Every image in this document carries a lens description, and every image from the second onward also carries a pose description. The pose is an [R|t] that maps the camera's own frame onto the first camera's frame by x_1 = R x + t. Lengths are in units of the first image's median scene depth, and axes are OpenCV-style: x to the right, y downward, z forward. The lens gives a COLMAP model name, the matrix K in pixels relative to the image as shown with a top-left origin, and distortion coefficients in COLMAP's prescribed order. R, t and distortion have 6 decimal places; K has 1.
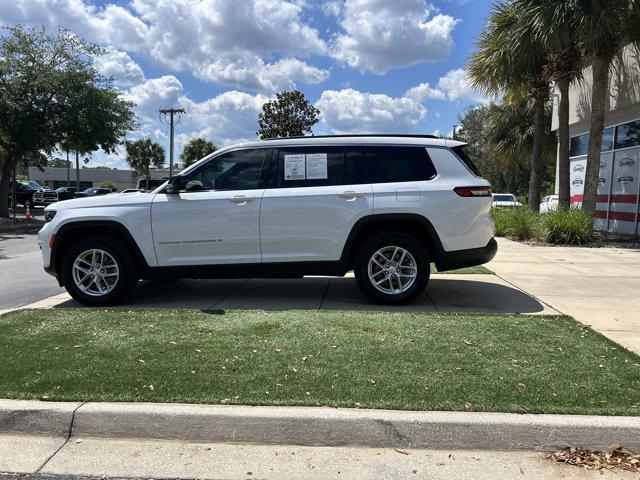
lens RADIAL K [[483.2, 0, 323.2], [0, 483.2, 233.4], [0, 0, 1]] dist [0.048493, -0.050296]
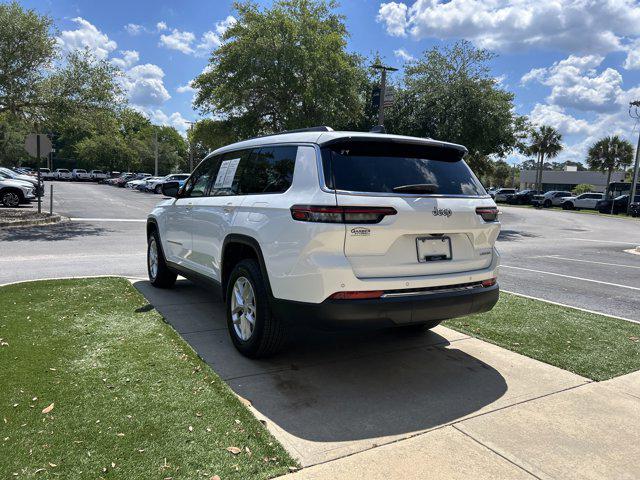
lens RADIAL K [[483.2, 0, 322.6], [0, 483.2, 238.1], [0, 0, 1]] dist [0.048493, -0.050296]
pose [[0.565621, 0.102418, -0.818281, 0.812127], [-0.098281, 0.993558, 0.056421, -0.088382], [0.818788, 0.048509, 0.572043, 0.638325]]
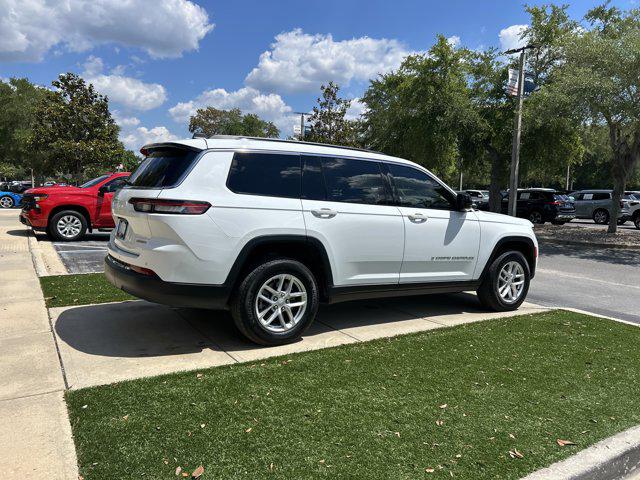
lens RADIAL K [[483.2, 0, 323.5], [0, 483.2, 240.4], [0, 0, 1]] dist [0.048493, -0.050296]
pose [[-0.813044, 0.032379, -0.581301, 0.569791], [-0.075056, 0.984292, 0.159803, -0.192924], [0.577344, 0.173556, -0.797842, 2.014080]]
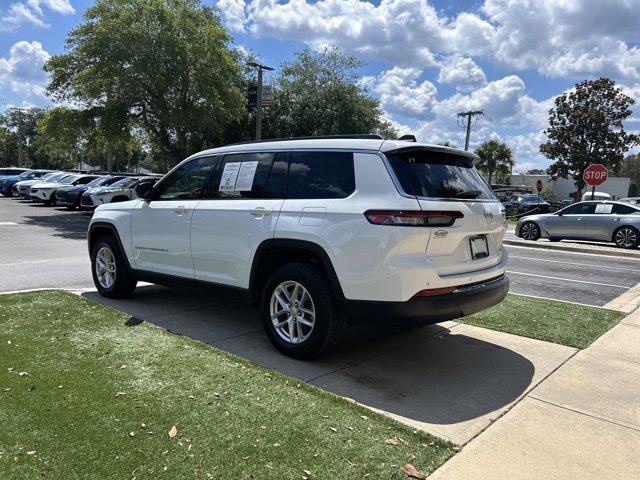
lens RADIAL K [[483.2, 0, 321.7], [0, 483.2, 245.9], [0, 0, 1]] dist [0.048493, -0.050296]
pose [[0.792904, 0.097518, -0.601493, 0.621094], [-0.086087, 0.995138, 0.047856, -0.068747], [0.603235, 0.013836, 0.797444, 0.396709]]
